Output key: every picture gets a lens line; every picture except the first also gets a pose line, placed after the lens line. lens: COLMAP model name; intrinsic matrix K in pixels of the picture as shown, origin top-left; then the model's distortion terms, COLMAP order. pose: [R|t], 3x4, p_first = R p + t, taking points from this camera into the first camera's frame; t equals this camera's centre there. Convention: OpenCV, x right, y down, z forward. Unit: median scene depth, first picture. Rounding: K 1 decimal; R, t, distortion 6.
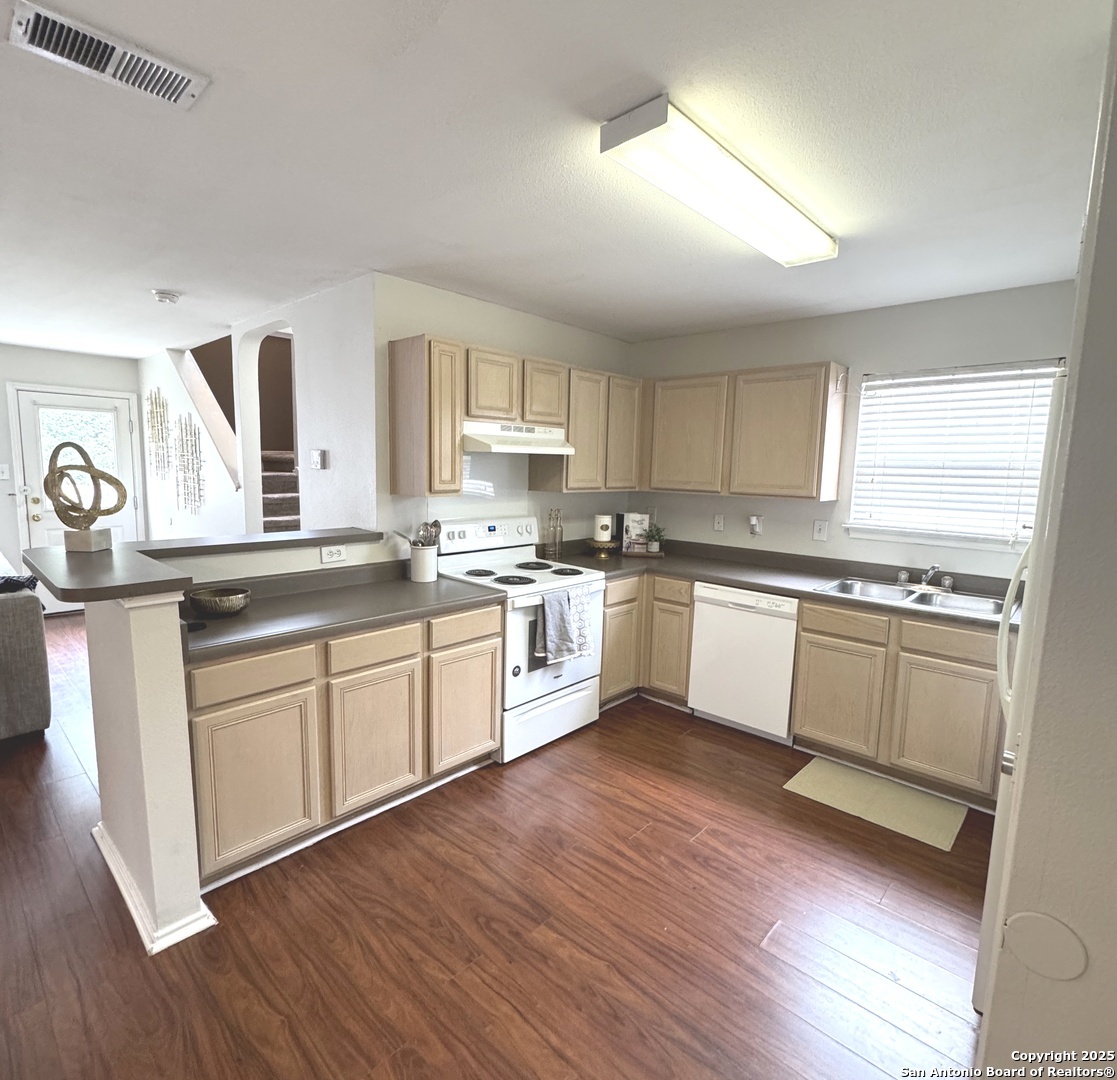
lens RADIAL K [[591.5, 0, 560.5], [0, 591.5, 540.3], [0, 0, 1]] dist [-0.001204, -0.000885]
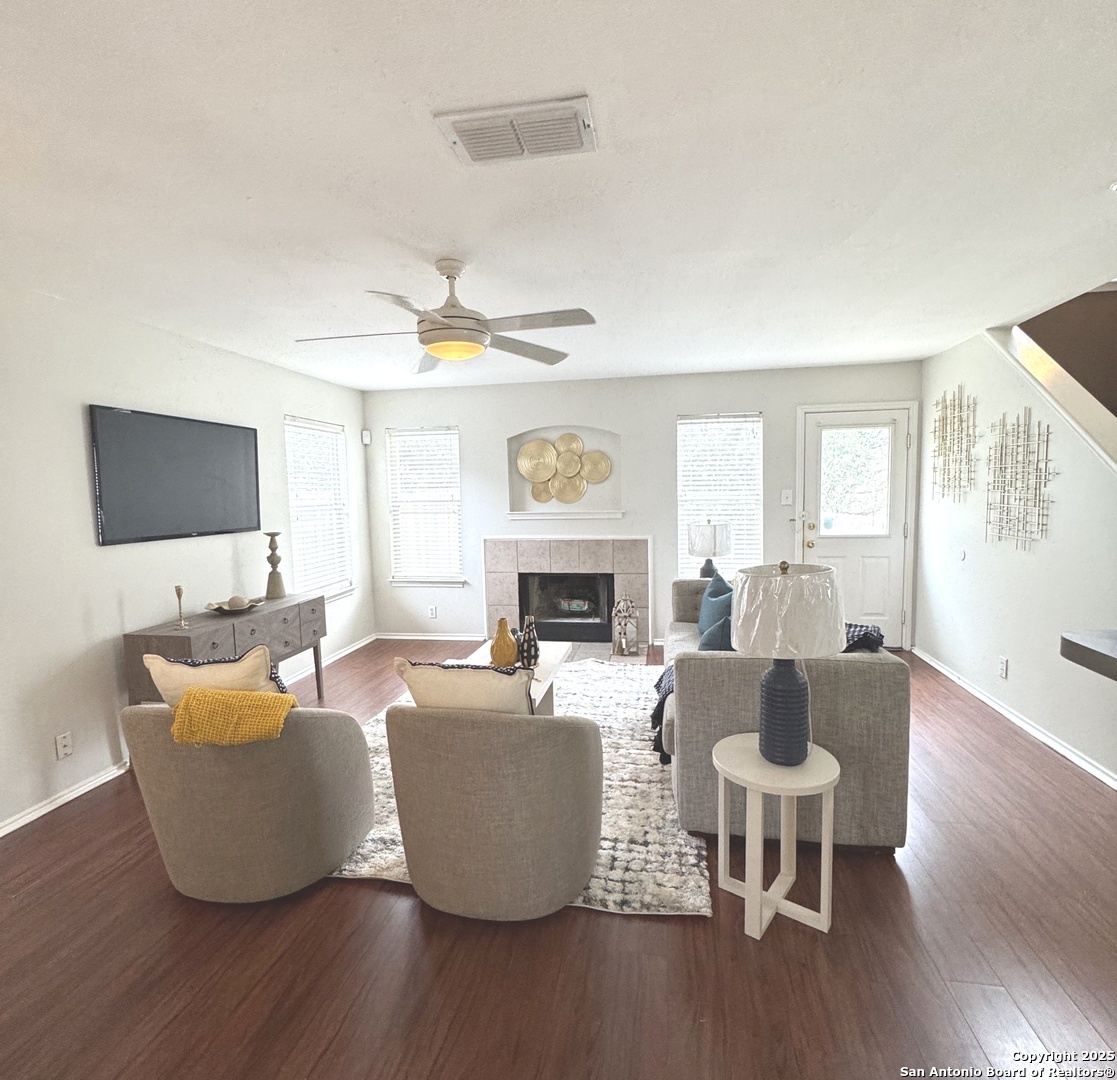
lens RADIAL K [[591.5, 0, 558.4], [0, 591.5, 539.6], [0, 0, 1]] dist [-0.001204, -0.000885]
pose [[0.531456, 0.034076, -0.846400, -0.295659], [-0.068616, 0.997639, -0.002920, -0.015282], [0.844302, 0.059629, 0.532540, 0.144267]]
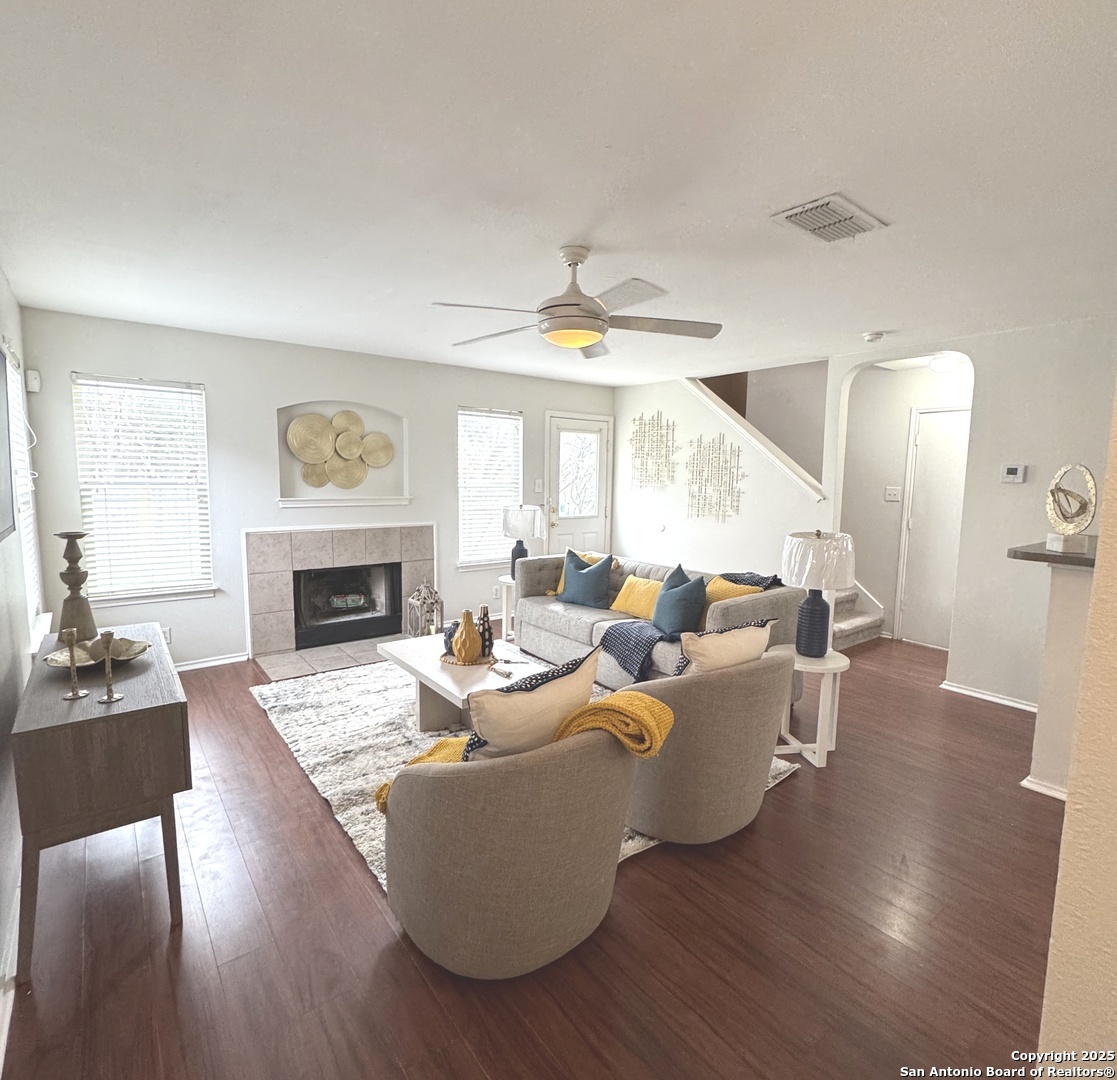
lens RADIAL K [[591.5, 0, 555.9], [0, 591.5, 534.4], [0, 0, 1]] dist [-0.001204, -0.000885]
pose [[0.985390, 0.005374, -0.170230, -0.689023], [-0.009235, 0.999718, -0.021898, 0.006939], [0.170065, 0.023151, 0.985161, -0.158035]]
